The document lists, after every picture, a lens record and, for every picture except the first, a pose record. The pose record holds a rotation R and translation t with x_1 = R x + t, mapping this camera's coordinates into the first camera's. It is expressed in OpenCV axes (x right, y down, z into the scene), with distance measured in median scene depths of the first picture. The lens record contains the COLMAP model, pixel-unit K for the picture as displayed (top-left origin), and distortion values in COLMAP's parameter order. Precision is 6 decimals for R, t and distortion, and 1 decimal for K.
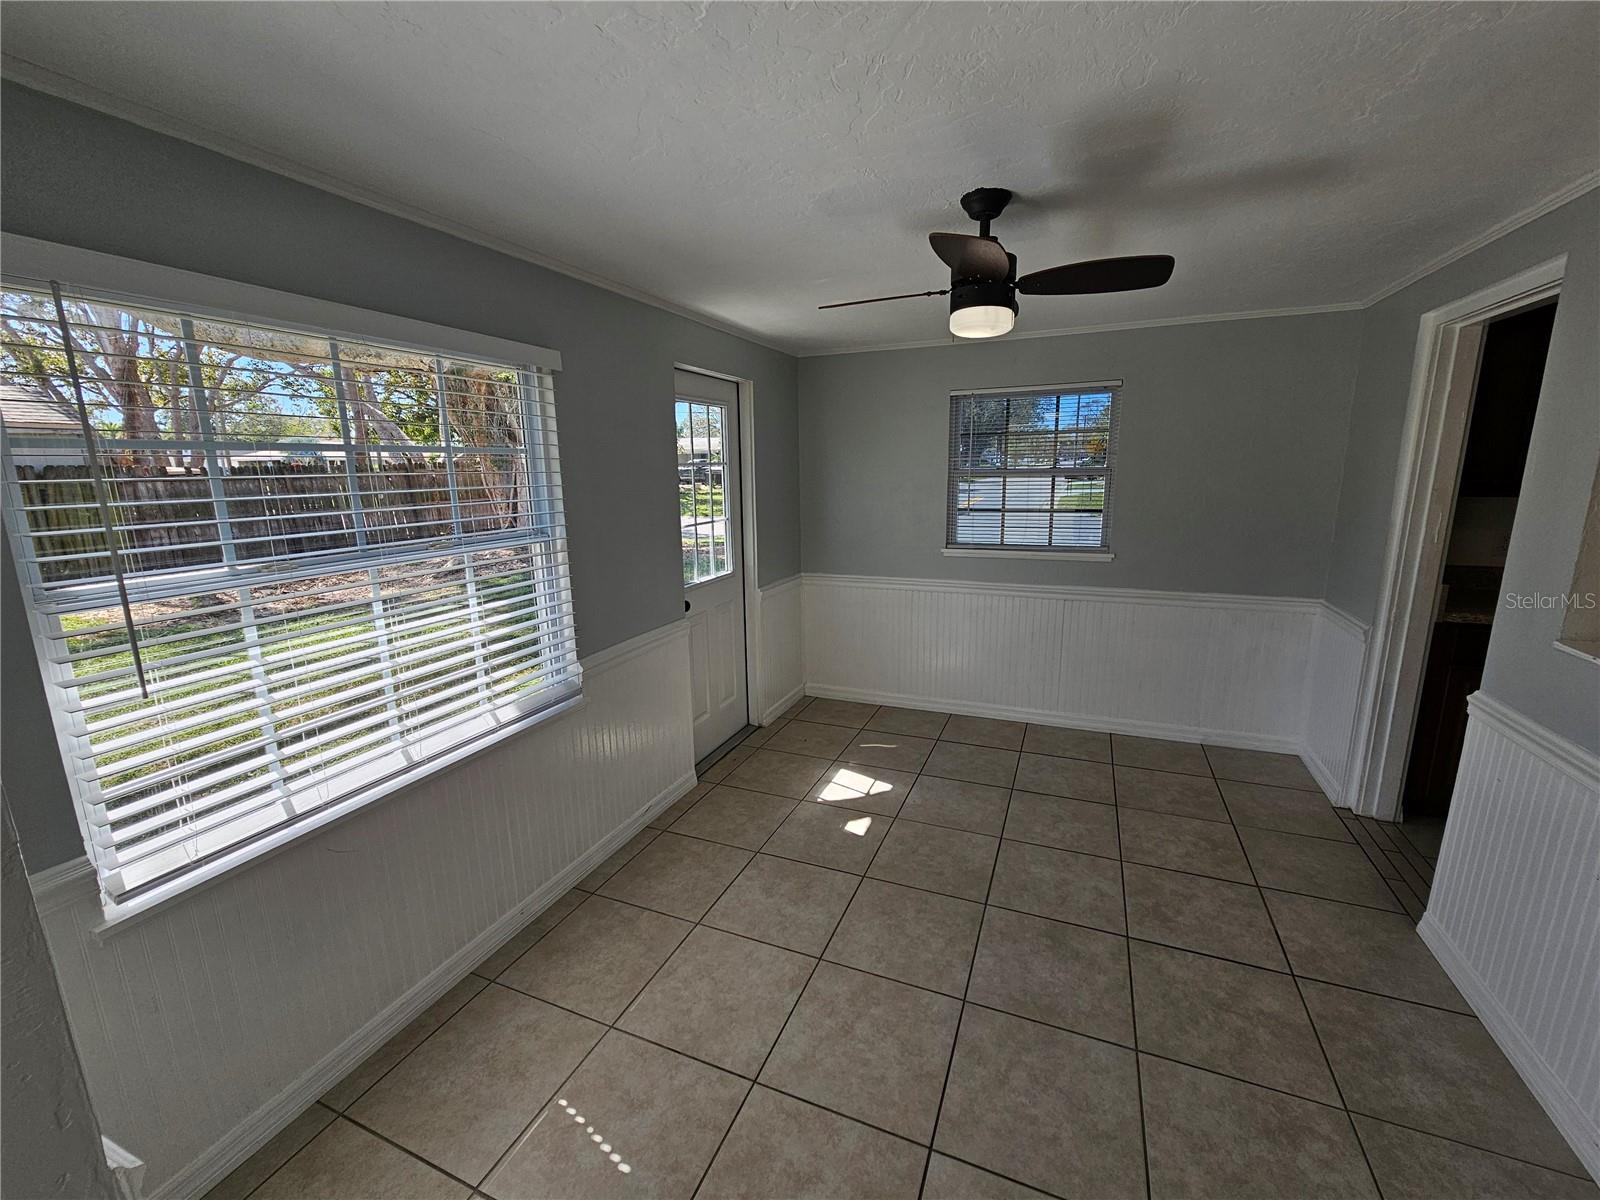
lens RADIAL K [[652.7, 0, 809.2], [0, 652.7, 597.0], [0, 0, 1]] dist [-0.000511, 0.000386]
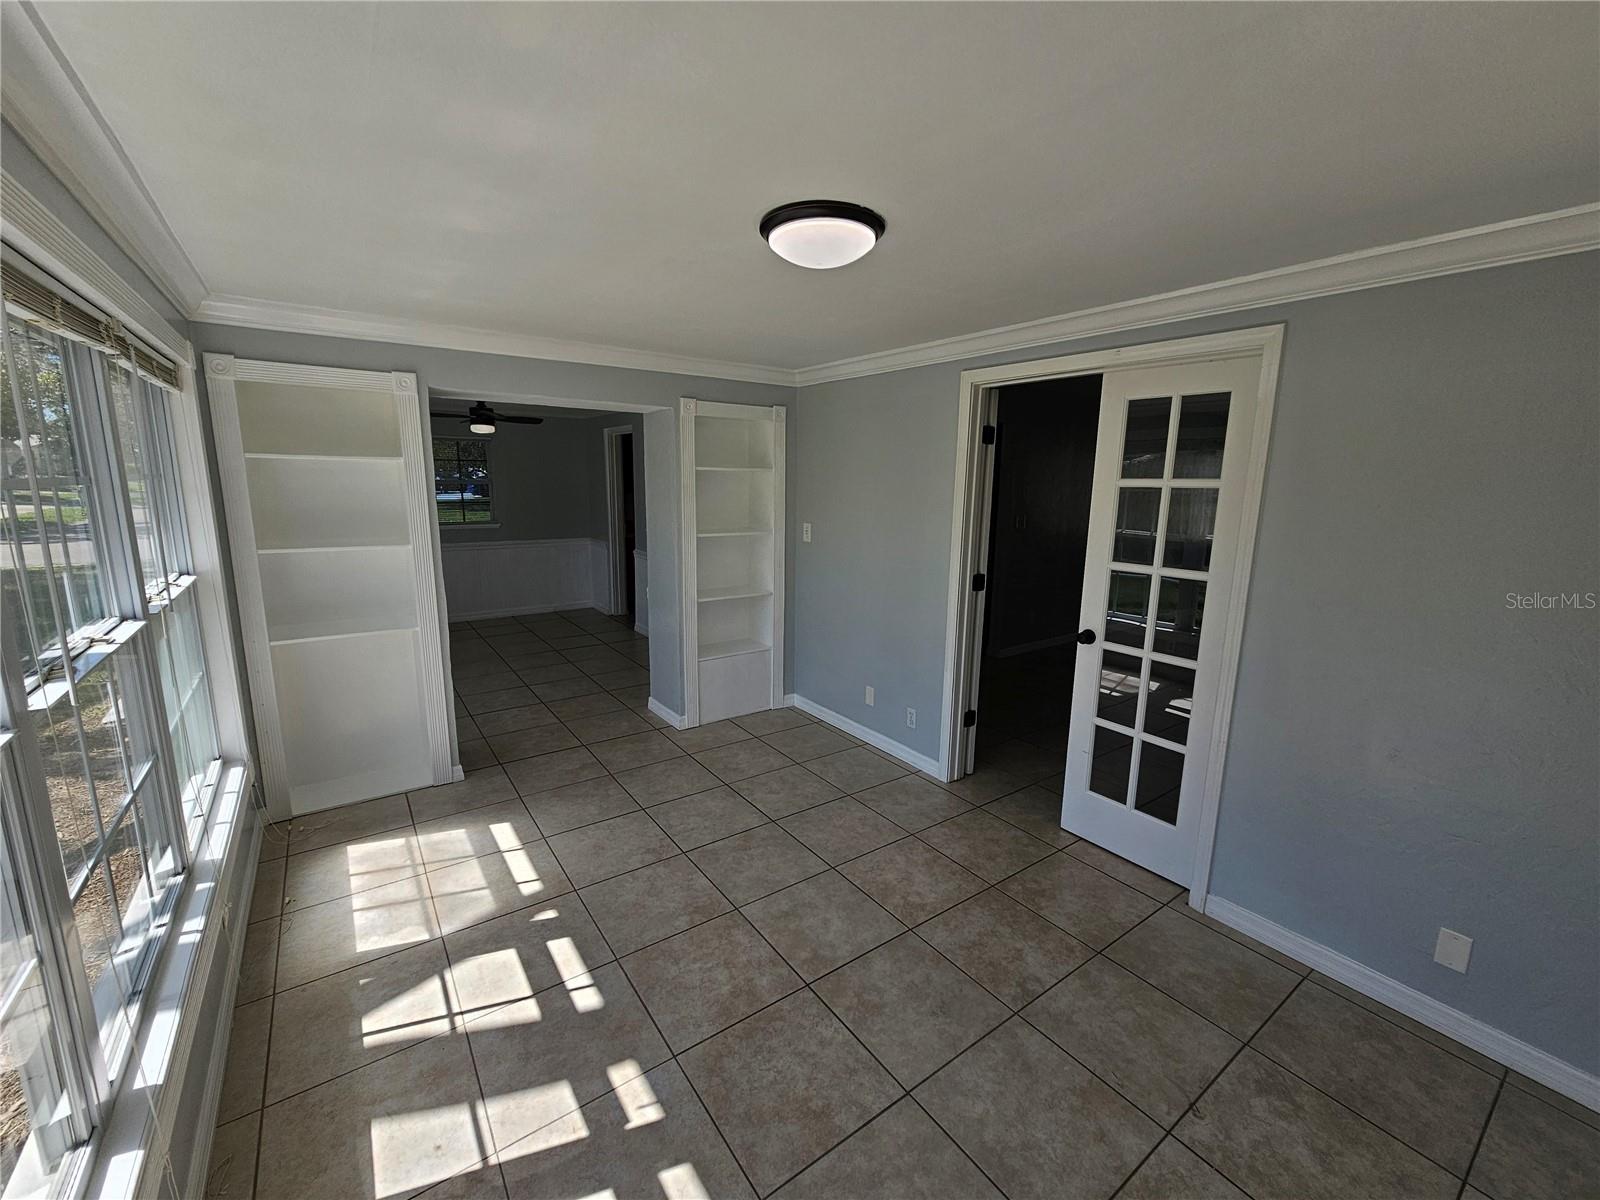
lens RADIAL K [[652.7, 0, 809.2], [0, 652.7, 597.0], [0, 0, 1]] dist [-0.000511, 0.000386]
pose [[0.521434, -0.127563, 0.843703, -1.286973], [0.142363, 0.987909, 0.061382, 0.289916], [-0.841332, 0.088105, 0.533290, -1.428512]]
